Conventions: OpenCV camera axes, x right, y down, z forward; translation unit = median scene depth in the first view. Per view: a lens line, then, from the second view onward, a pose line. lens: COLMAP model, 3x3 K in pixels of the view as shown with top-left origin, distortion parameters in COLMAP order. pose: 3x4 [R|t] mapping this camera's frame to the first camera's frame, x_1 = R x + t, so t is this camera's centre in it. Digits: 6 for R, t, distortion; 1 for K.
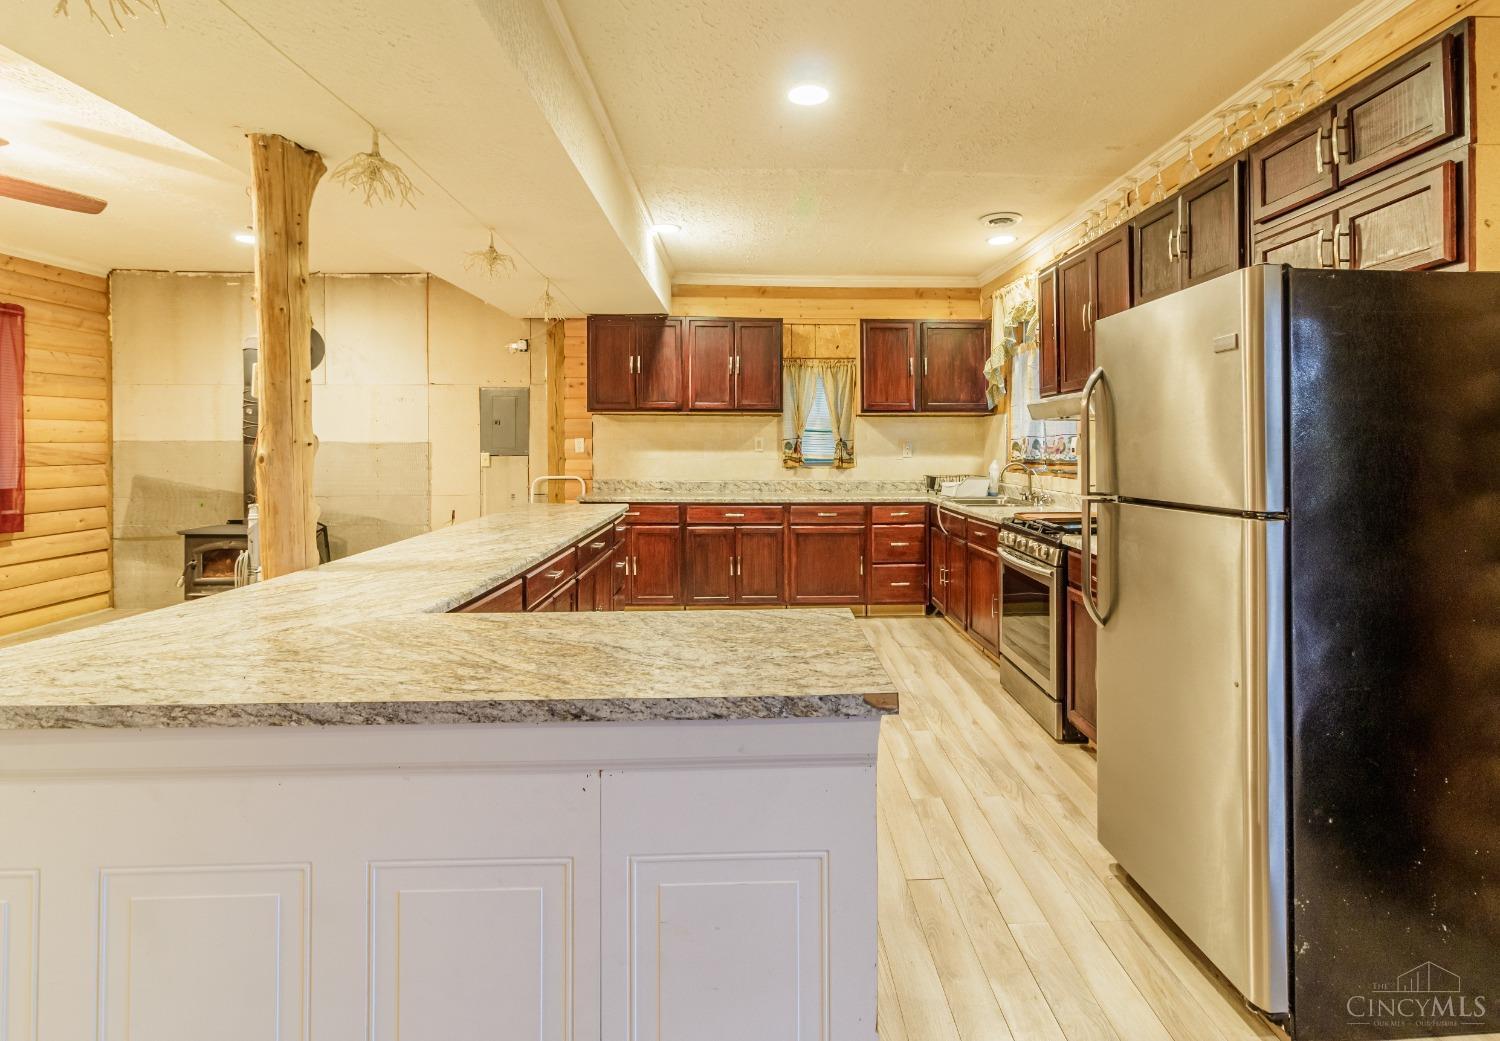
lens RADIAL K [[738.8, 0, 752.3], [0, 738.8, 444.0], [0, 0, 1]] dist [0.002390, -0.000066]
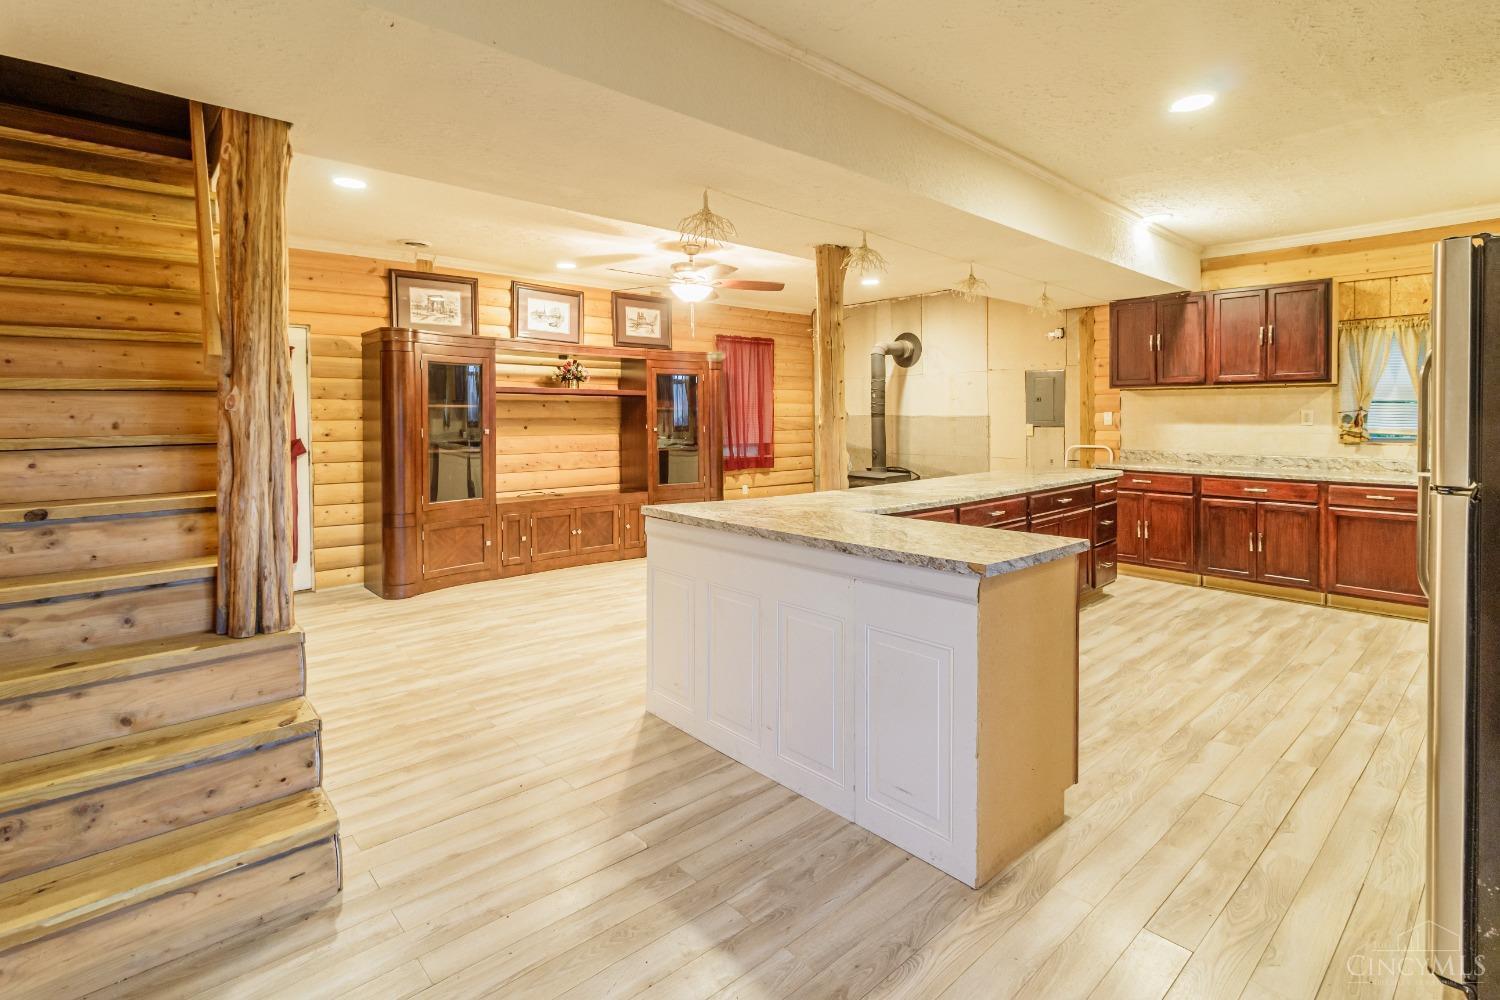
lens RADIAL K [[713.5, 0, 743.6], [0, 713.5, 433.1], [0, 0, 1]] dist [-0.000513, -0.000017]
pose [[0.630047, 0.016545, -0.776381, 0.268734], [0.002074, 0.999734, 0.022988, -0.001871], [0.776554, -0.016094, 0.629845, -0.112852]]
